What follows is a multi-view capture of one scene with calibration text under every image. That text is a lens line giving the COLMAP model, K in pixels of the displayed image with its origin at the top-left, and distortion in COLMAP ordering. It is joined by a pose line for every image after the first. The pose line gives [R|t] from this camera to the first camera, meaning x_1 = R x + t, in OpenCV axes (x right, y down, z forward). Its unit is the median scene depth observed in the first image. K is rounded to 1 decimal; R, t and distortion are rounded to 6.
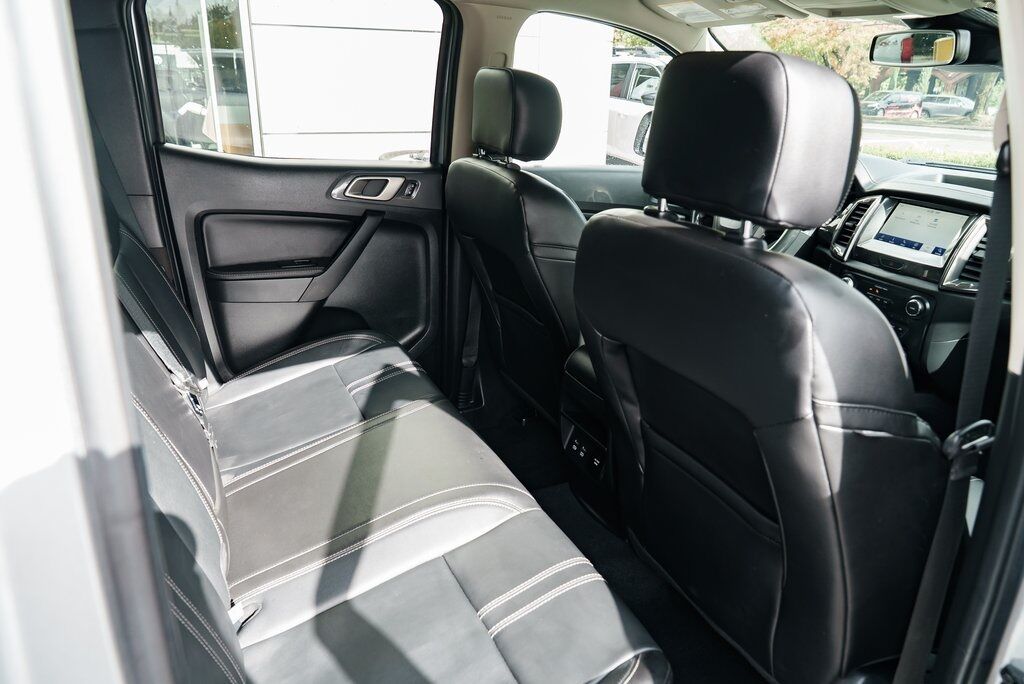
lens RADIAL K [[699.4, 0, 510.4], [0, 699.4, 342.8], [0, 0, 1]] dist [-0.028785, 0.023002]
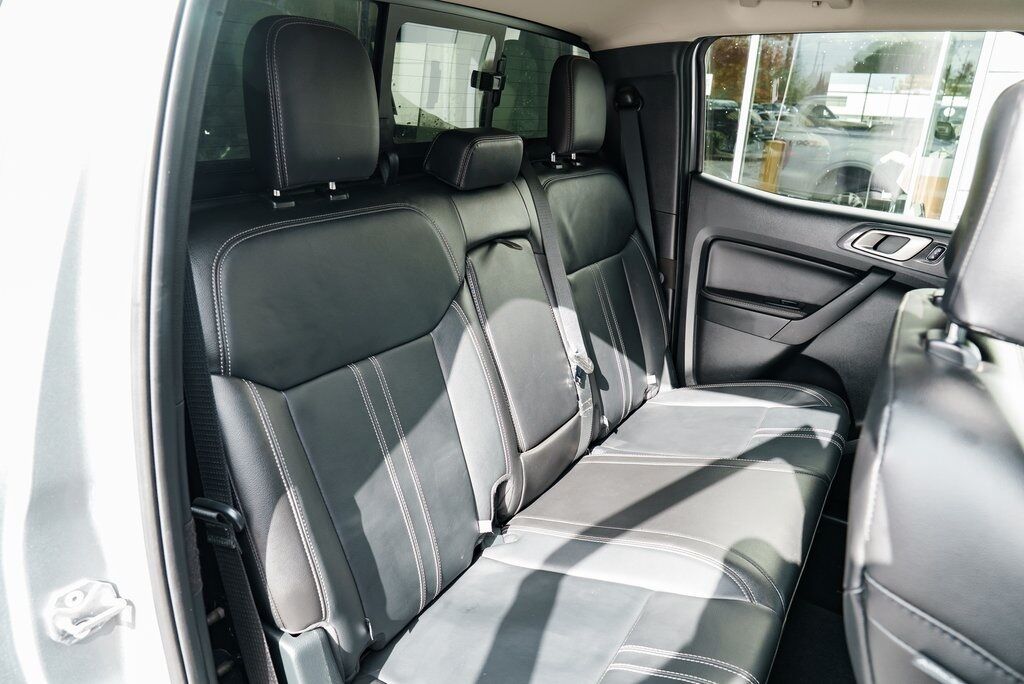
lens RADIAL K [[699.4, 0, 507.9], [0, 699.4, 337.3], [0, 0, 1]] dist [-0.028785, 0.023002]
pose [[0.554782, 0.270239, -0.786885, 0.285274], [-0.324922, 0.941048, 0.094101, -0.034924], [0.765926, 0.203471, 0.609883, 0.103727]]
